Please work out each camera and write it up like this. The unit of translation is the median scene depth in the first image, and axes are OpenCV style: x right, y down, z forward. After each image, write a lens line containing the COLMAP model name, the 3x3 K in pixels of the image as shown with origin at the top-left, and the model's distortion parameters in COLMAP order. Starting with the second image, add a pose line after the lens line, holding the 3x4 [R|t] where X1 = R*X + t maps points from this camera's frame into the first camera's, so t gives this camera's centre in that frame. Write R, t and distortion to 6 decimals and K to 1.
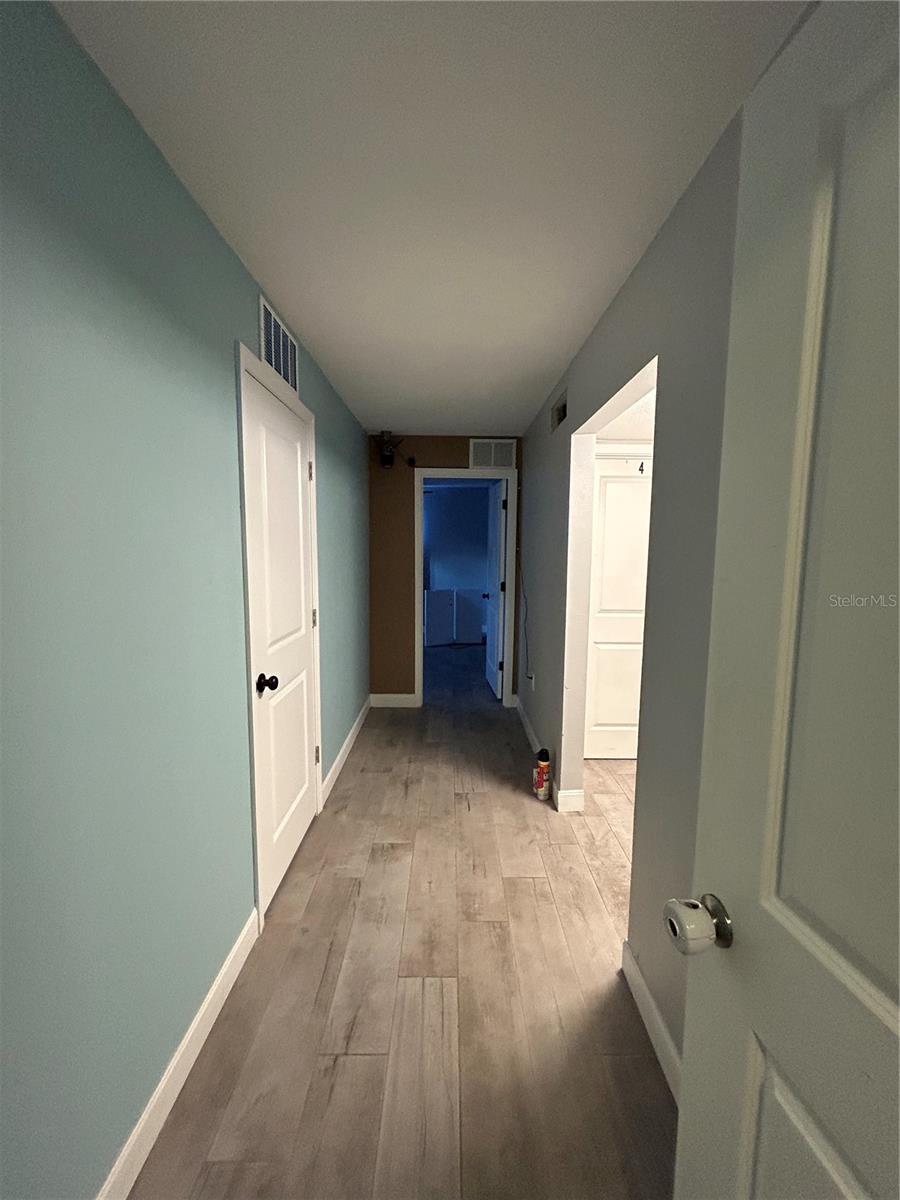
lens RADIAL K [[488.2, 0, 453.7], [0, 488.2, 594.5], [0, 0, 1]] dist [-0.001129, 0.001321]
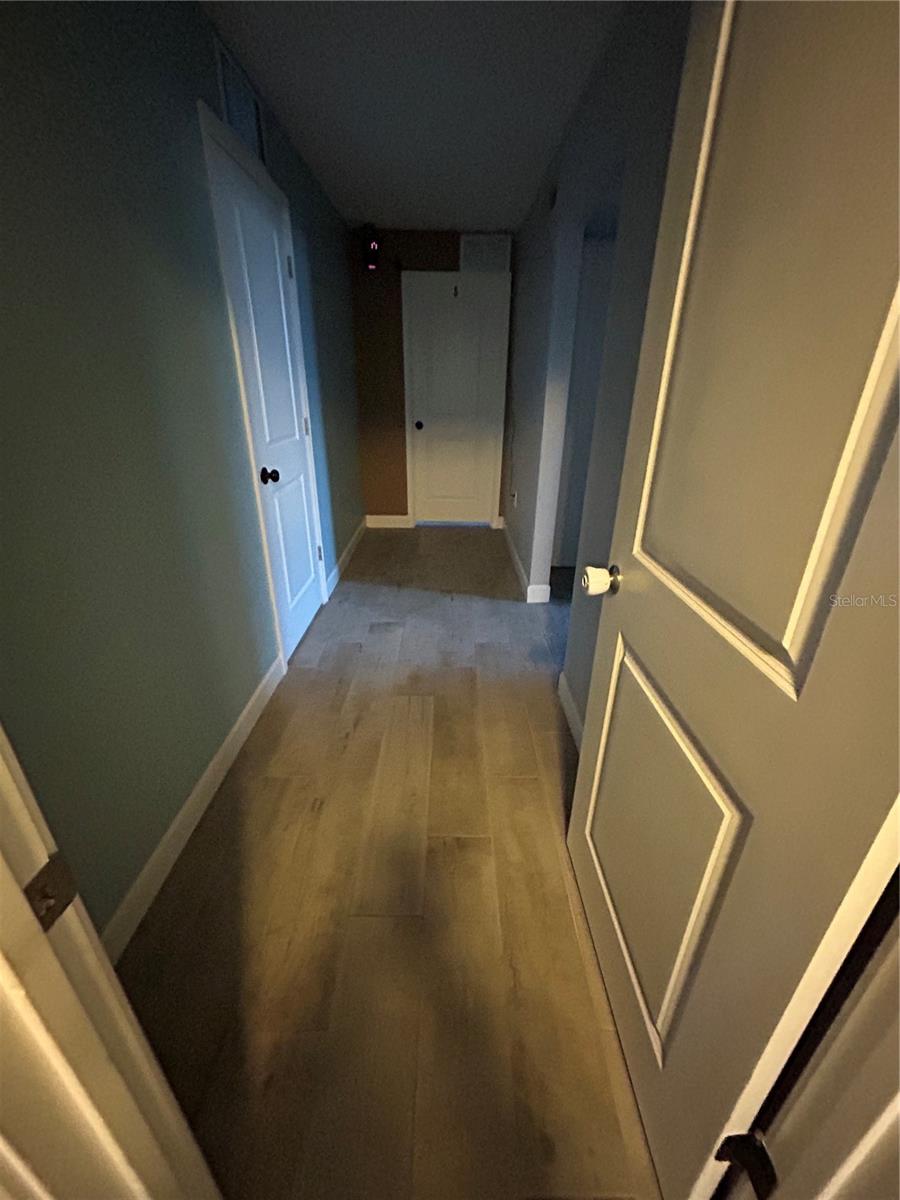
lens RADIAL K [[488.2, 0, 445.4], [0, 488.2, 595.2], [0, 0, 1]] dist [-0.001129, 0.001321]
pose [[0.999873, 0.004989, -0.015164, 0.041844], [-0.000082, 0.951509, 0.307621, 0.083124], [0.015963, -0.307580, 0.951388, -0.145806]]
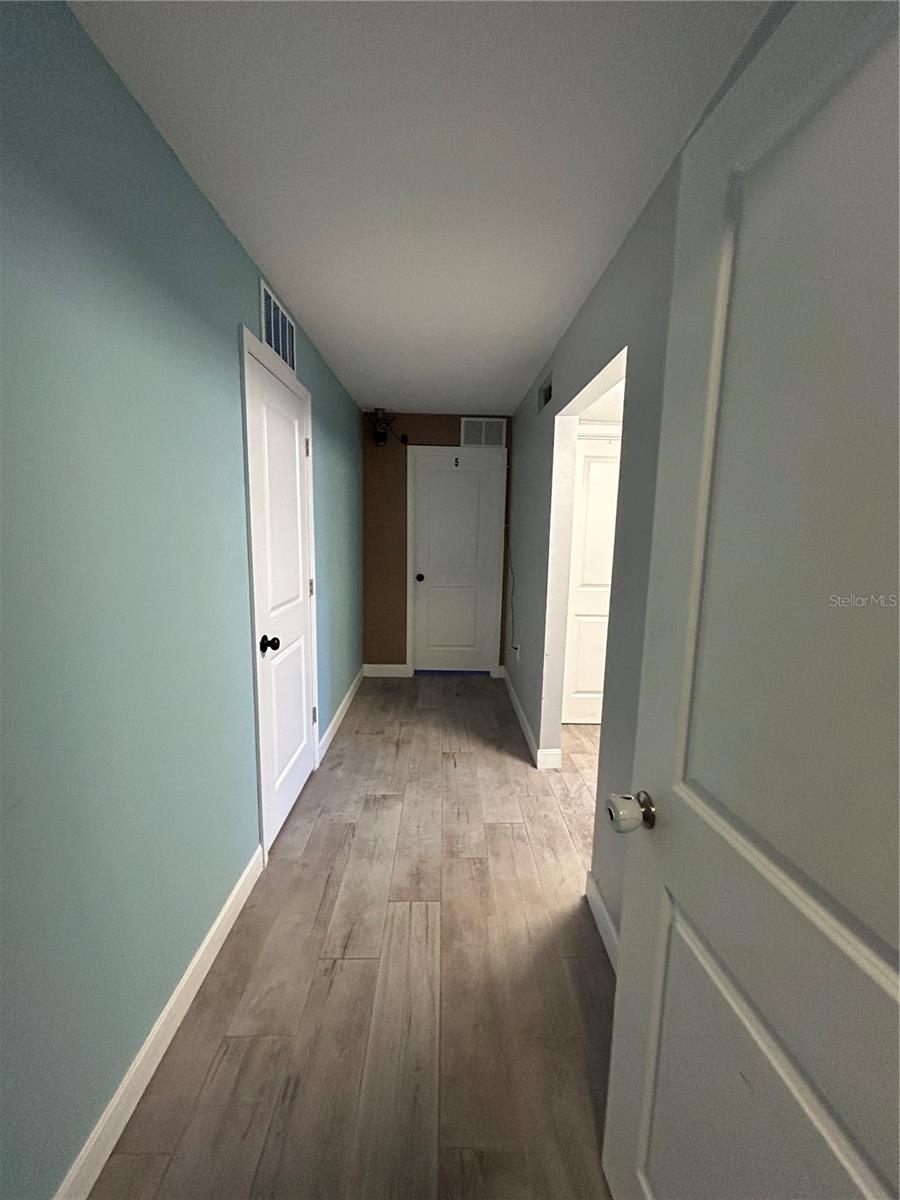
lens RADIAL K [[488.2, 0, 453.3], [0, 488.2, 595.7], [0, 0, 1]] dist [-0.001129, 0.001321]
pose [[0.999859, 0.009704, 0.013714, 0.010899], [-0.010324, 0.998893, 0.045896, 0.016664], [-0.013254, -0.046031, 0.998852, -0.078532]]
